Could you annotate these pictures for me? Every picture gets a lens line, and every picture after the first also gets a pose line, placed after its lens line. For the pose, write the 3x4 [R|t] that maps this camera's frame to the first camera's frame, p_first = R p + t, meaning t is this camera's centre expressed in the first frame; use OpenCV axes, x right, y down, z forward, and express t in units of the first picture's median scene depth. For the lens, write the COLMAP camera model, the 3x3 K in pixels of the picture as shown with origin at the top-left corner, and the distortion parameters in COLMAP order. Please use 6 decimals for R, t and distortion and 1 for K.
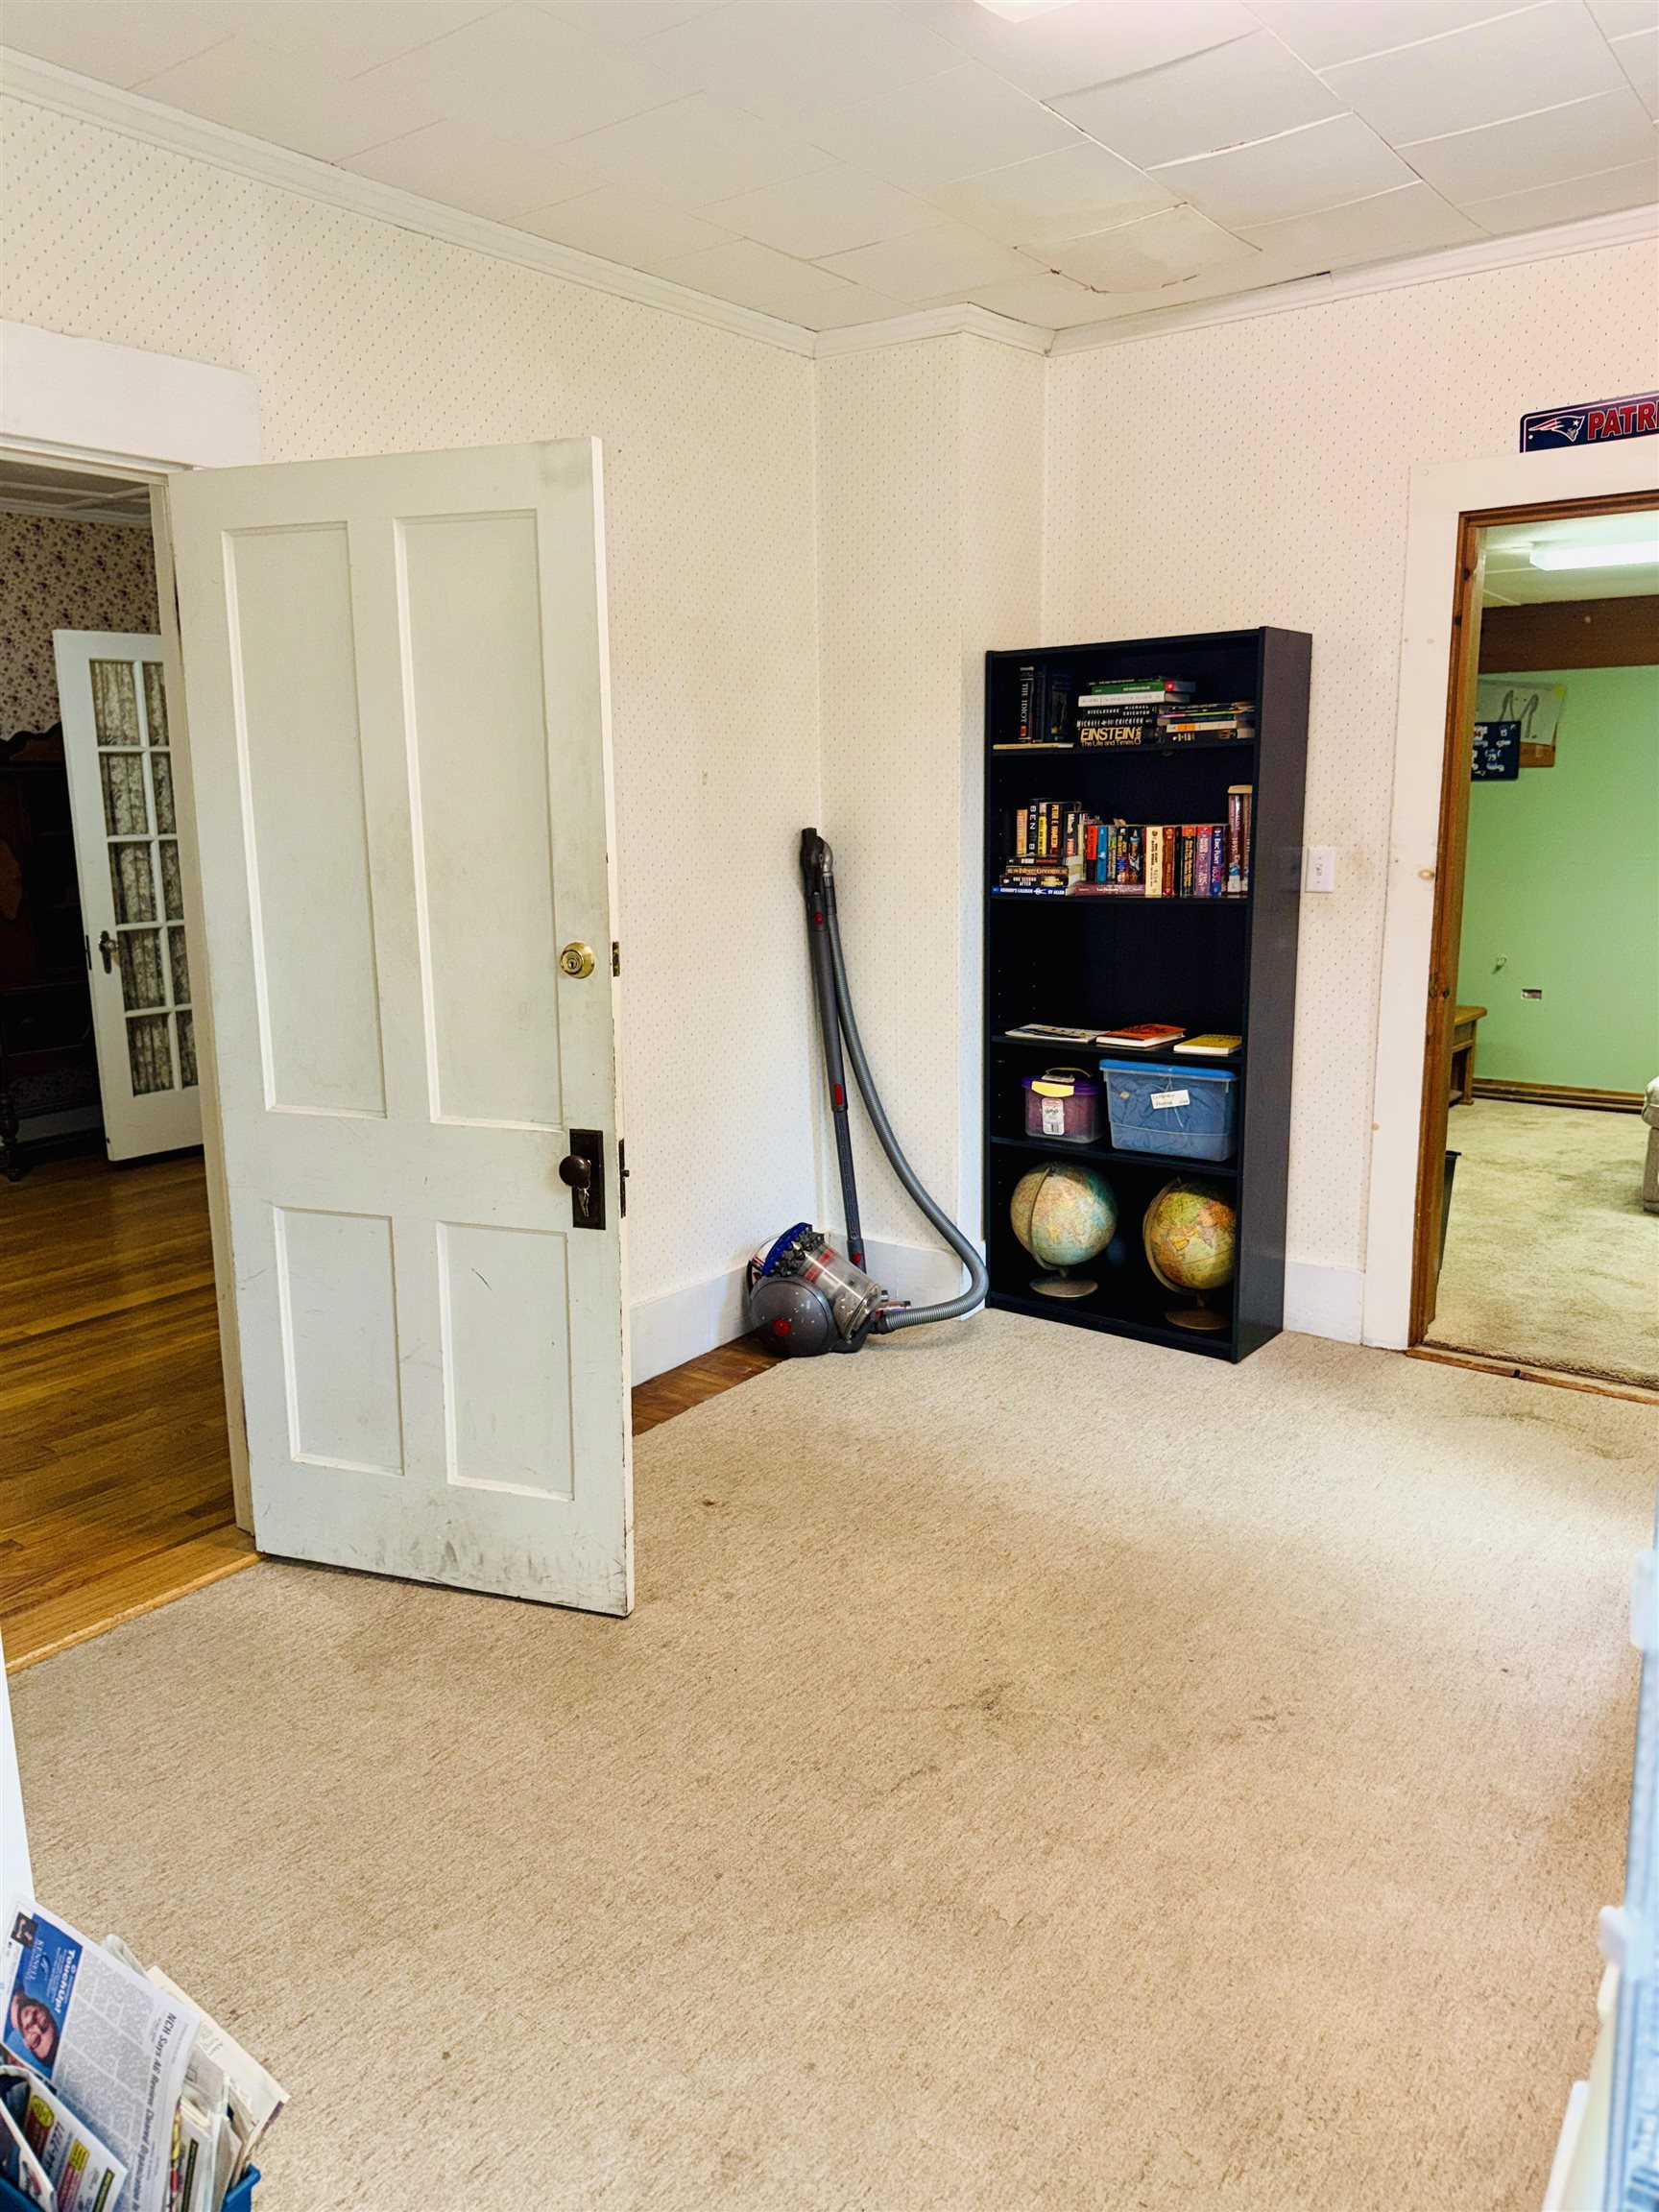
lens RADIAL K [[1581.4, 0, 819.9], [0, 1581.4, 1099.1], [0, 0, 1]] dist [0.002981, -0.006283]
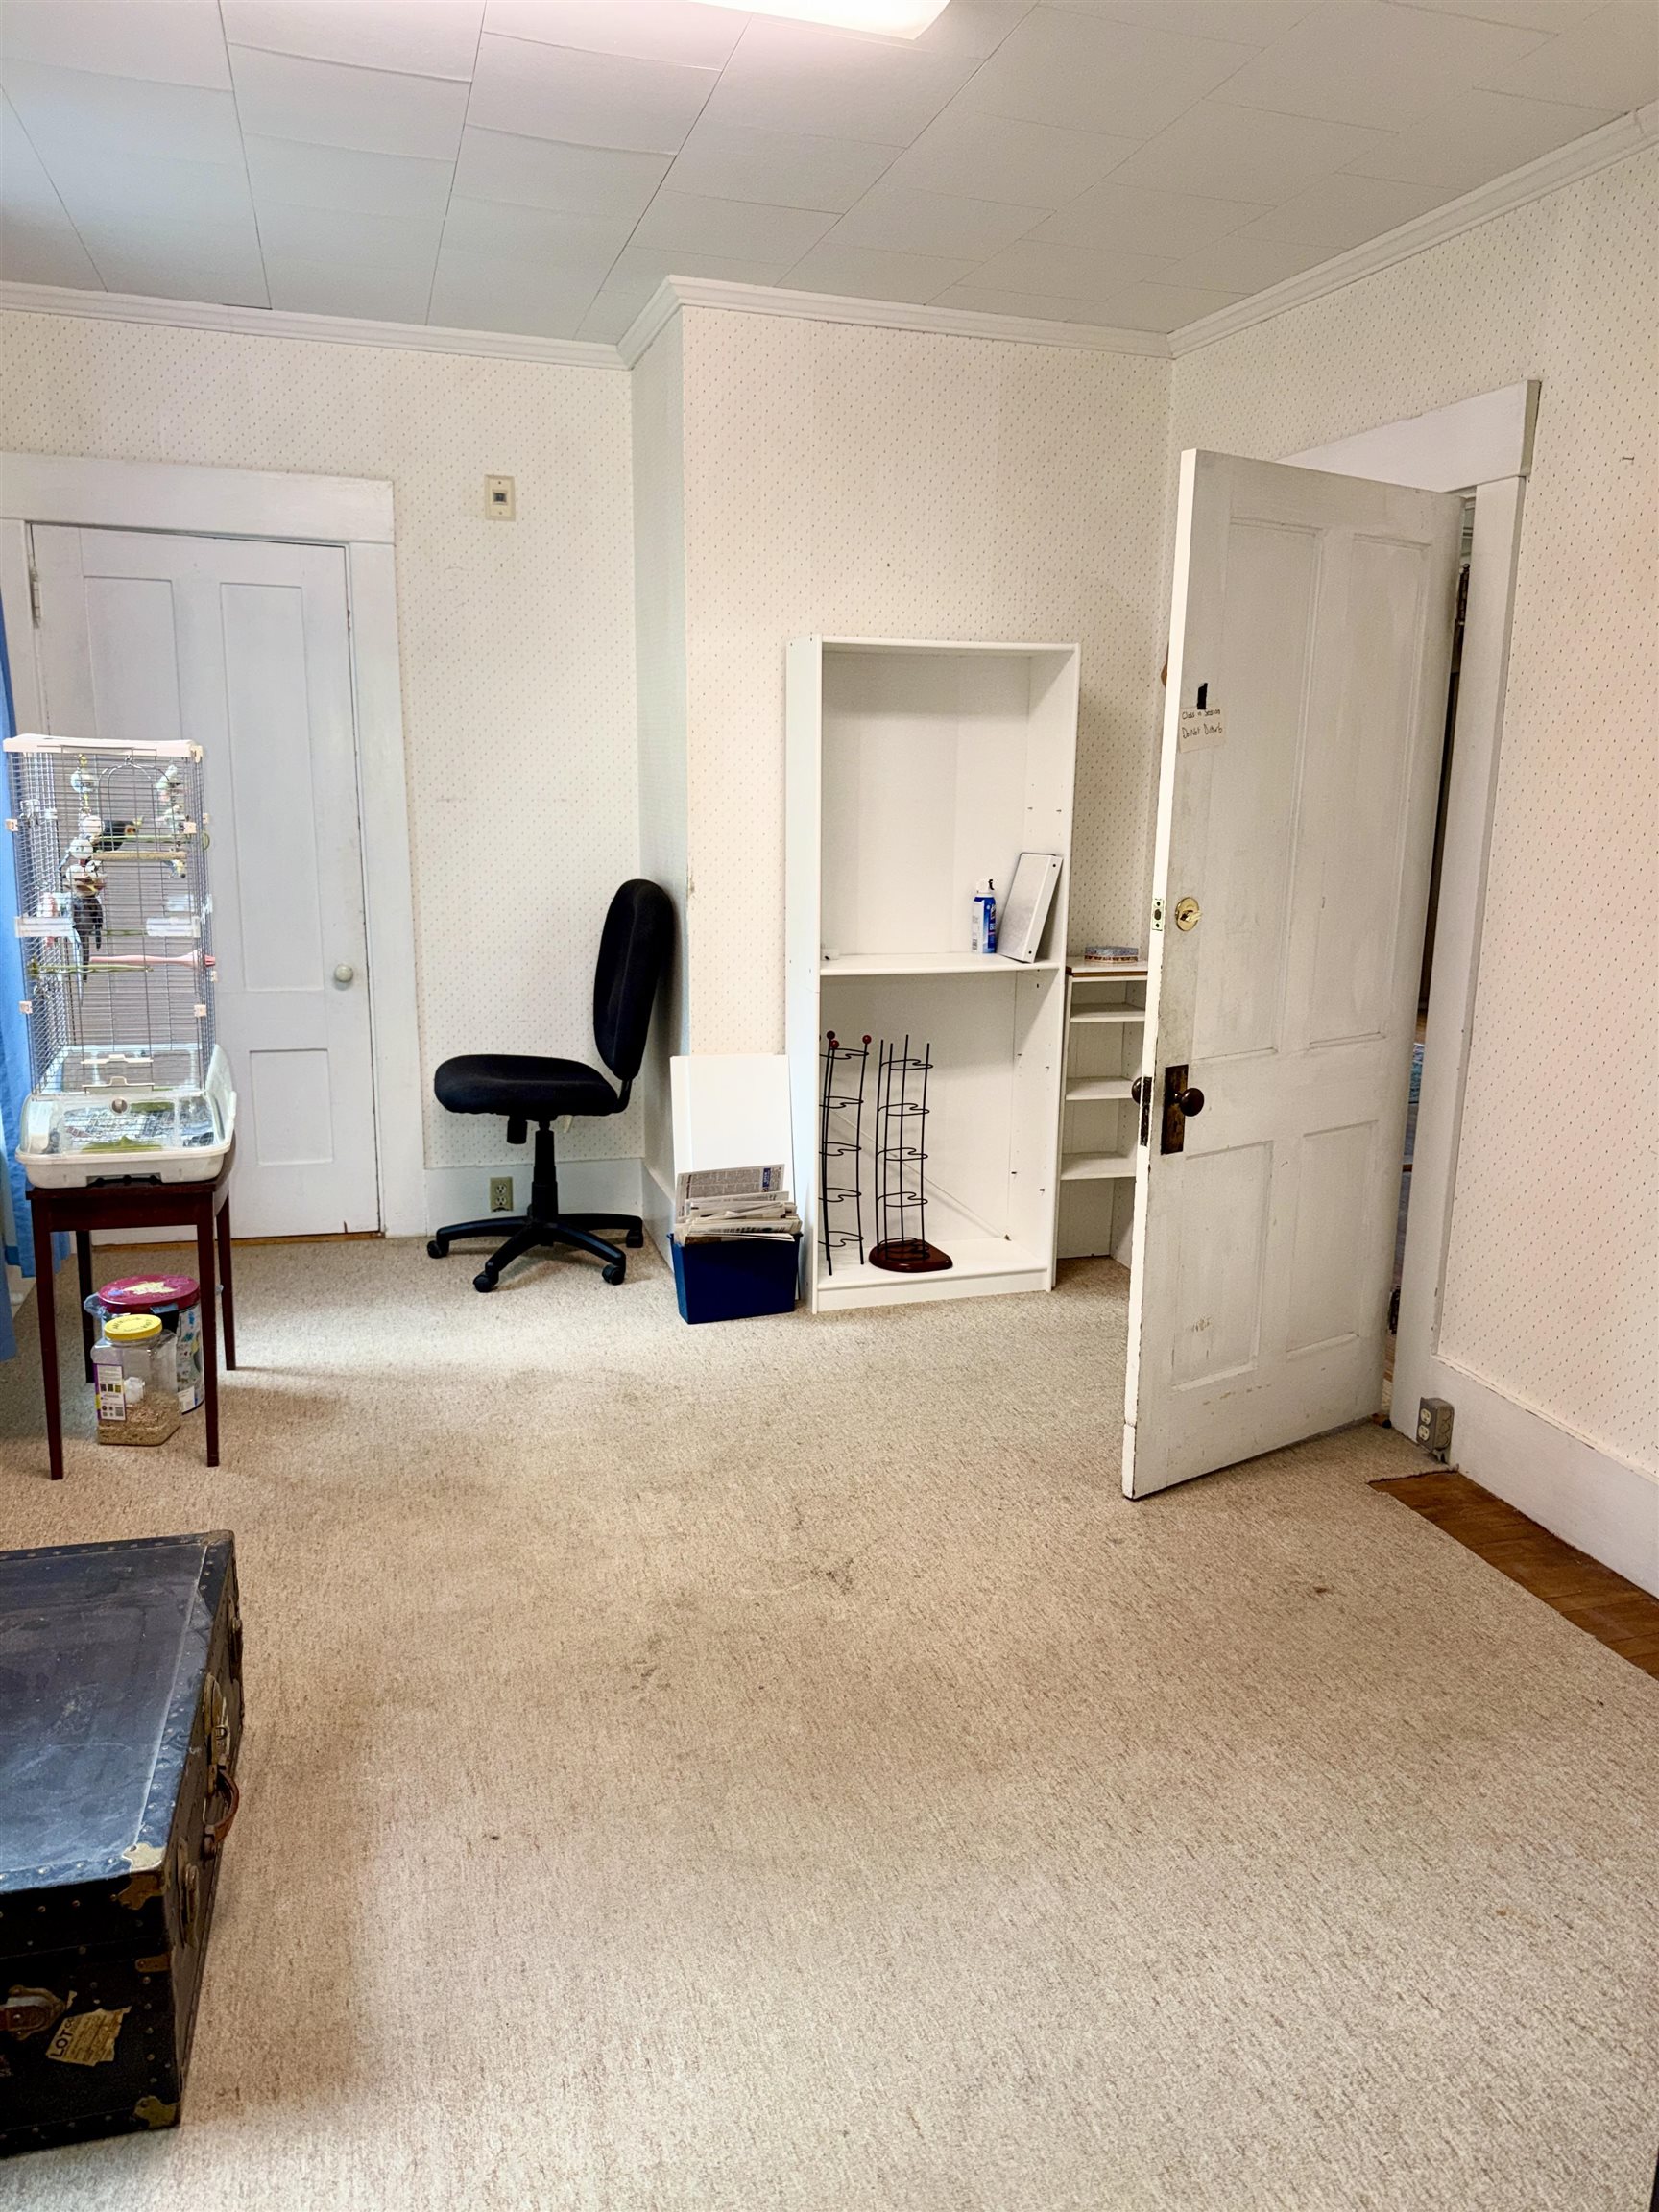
lens RADIAL K [[1581.4, 0, 830.6], [0, 1581.4, 1107.7], [0, 0, 1]] dist [0.002981, -0.006283]
pose [[-0.595349, 0.173161, -0.784586, 0.439796], [-0.178549, 0.923570, 0.339320, -0.143177], [0.783377, 0.342101, -0.518929, 0.694626]]
